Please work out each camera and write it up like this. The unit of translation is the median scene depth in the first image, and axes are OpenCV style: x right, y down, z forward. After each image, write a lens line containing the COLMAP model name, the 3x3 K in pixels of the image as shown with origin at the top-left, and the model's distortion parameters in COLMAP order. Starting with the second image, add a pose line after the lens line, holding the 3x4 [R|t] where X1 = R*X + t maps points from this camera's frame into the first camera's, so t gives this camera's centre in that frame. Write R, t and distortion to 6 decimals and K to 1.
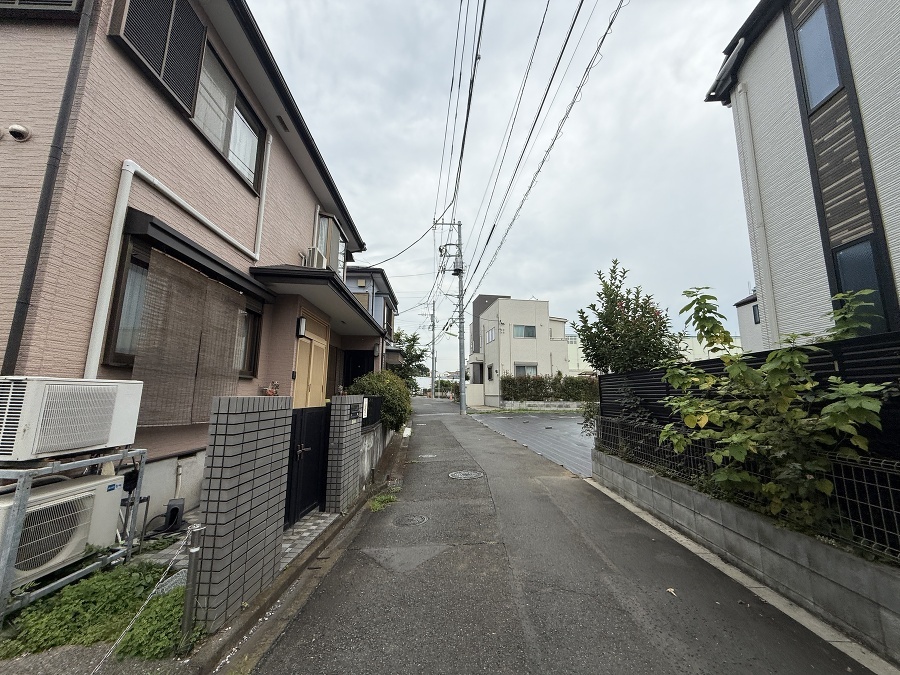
lens RADIAL K [[358.4, 0, 452.8], [0, 358.4, 333.6], [0, 0, 1]] dist [-0.000060, 0.000004]
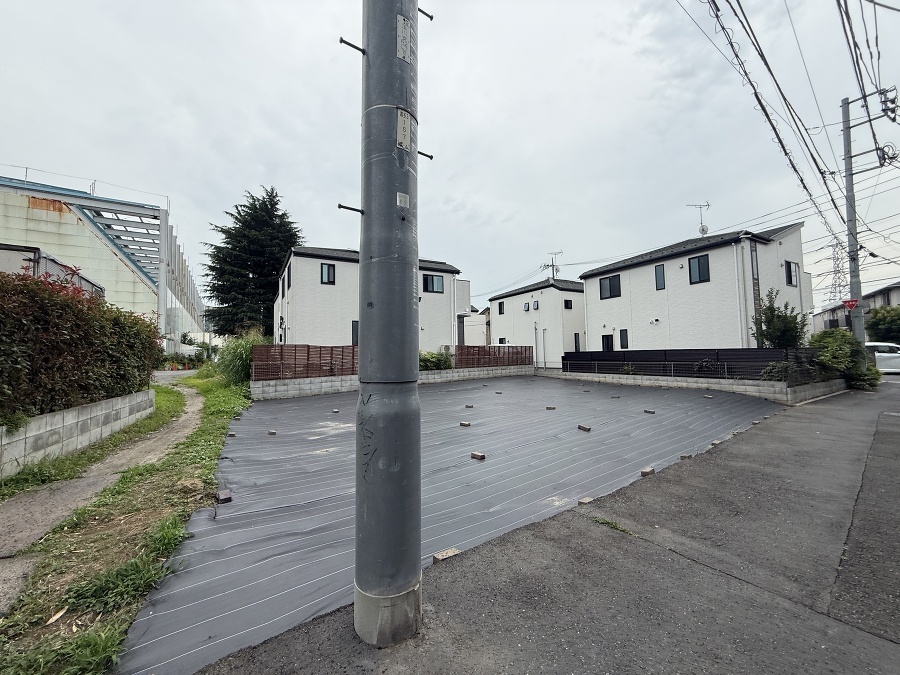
lens RADIAL K [[359.6, 0, 448.3], [0, 359.6, 336.0], [0, 0, 1]] dist [-0.000445, 0.000011]
pose [[-0.541112, 0.046041, 0.839690, -0.054929], [-0.128930, 0.982153, -0.136937, 0.146099], [-0.831009, -0.182359, -0.525519, 0.934790]]
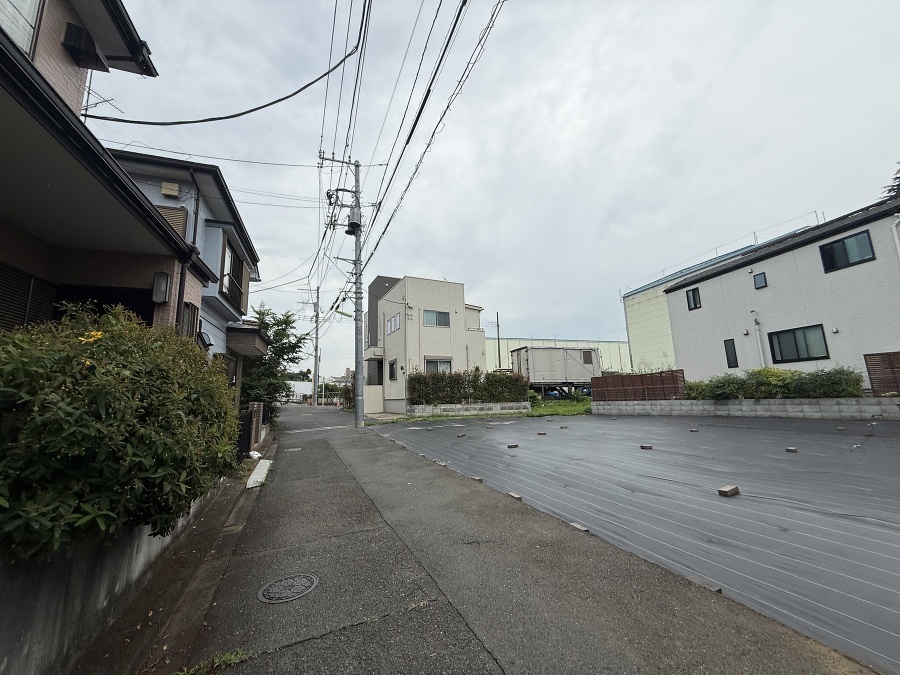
lens RADIAL K [[357.1, 0, 446.3], [0, 357.1, 334.4], [0, 0, 1]] dist [-0.000510, -0.000049]
pose [[0.957311, 0.014503, 0.288697, -0.012002], [-0.011319, 0.999855, -0.012696, 0.044652], [-0.288839, 0.008886, 0.957336, 0.246566]]
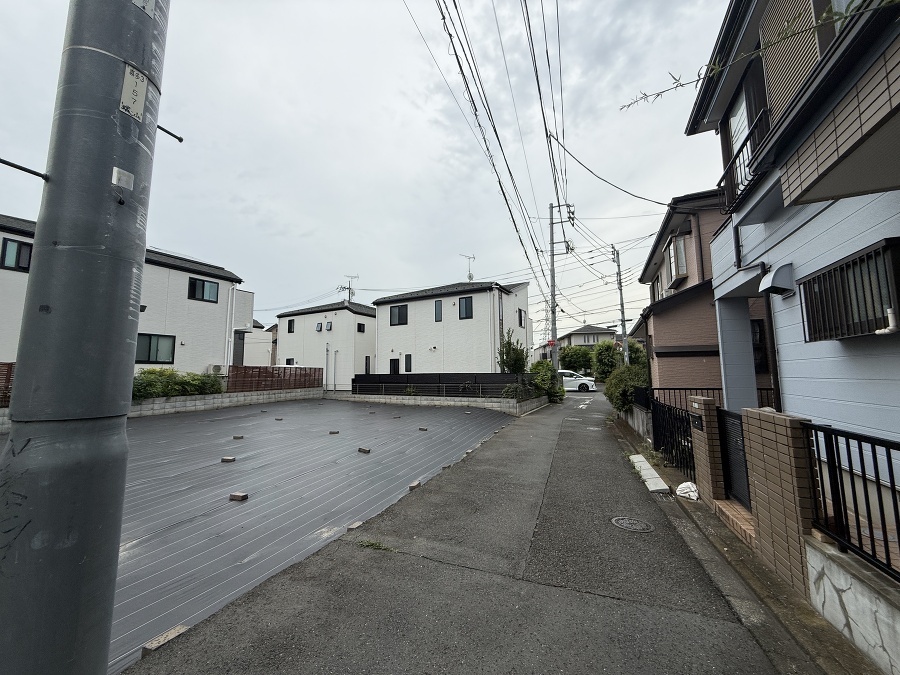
lens RADIAL K [[358.7, 0, 449.1], [0, 358.7, 335.2], [0, 0, 1]] dist [-0.001378, 0.000260]
pose [[-0.905565, 0.045926, 0.421714, -0.059263], [-0.070073, 0.964271, -0.255483, 0.144421], [-0.418379, -0.260907, -0.869992, 0.929543]]
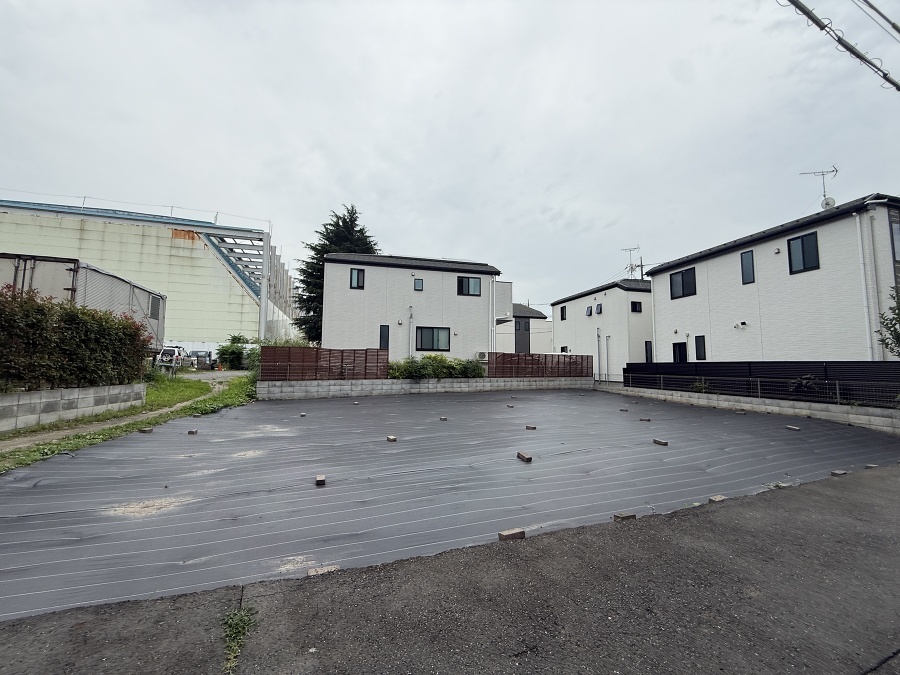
lens RADIAL K [[359.6, 0, 448.3], [0, 359.6, 336.0], [0, 0, 1]] dist [-0.000445, 0.000011]
pose [[-0.302662, 0.067209, 0.950725, -0.064618], [-0.172681, 0.977135, -0.124048, 0.128272], [-0.937324, -0.201717, -0.284136, 0.792949]]
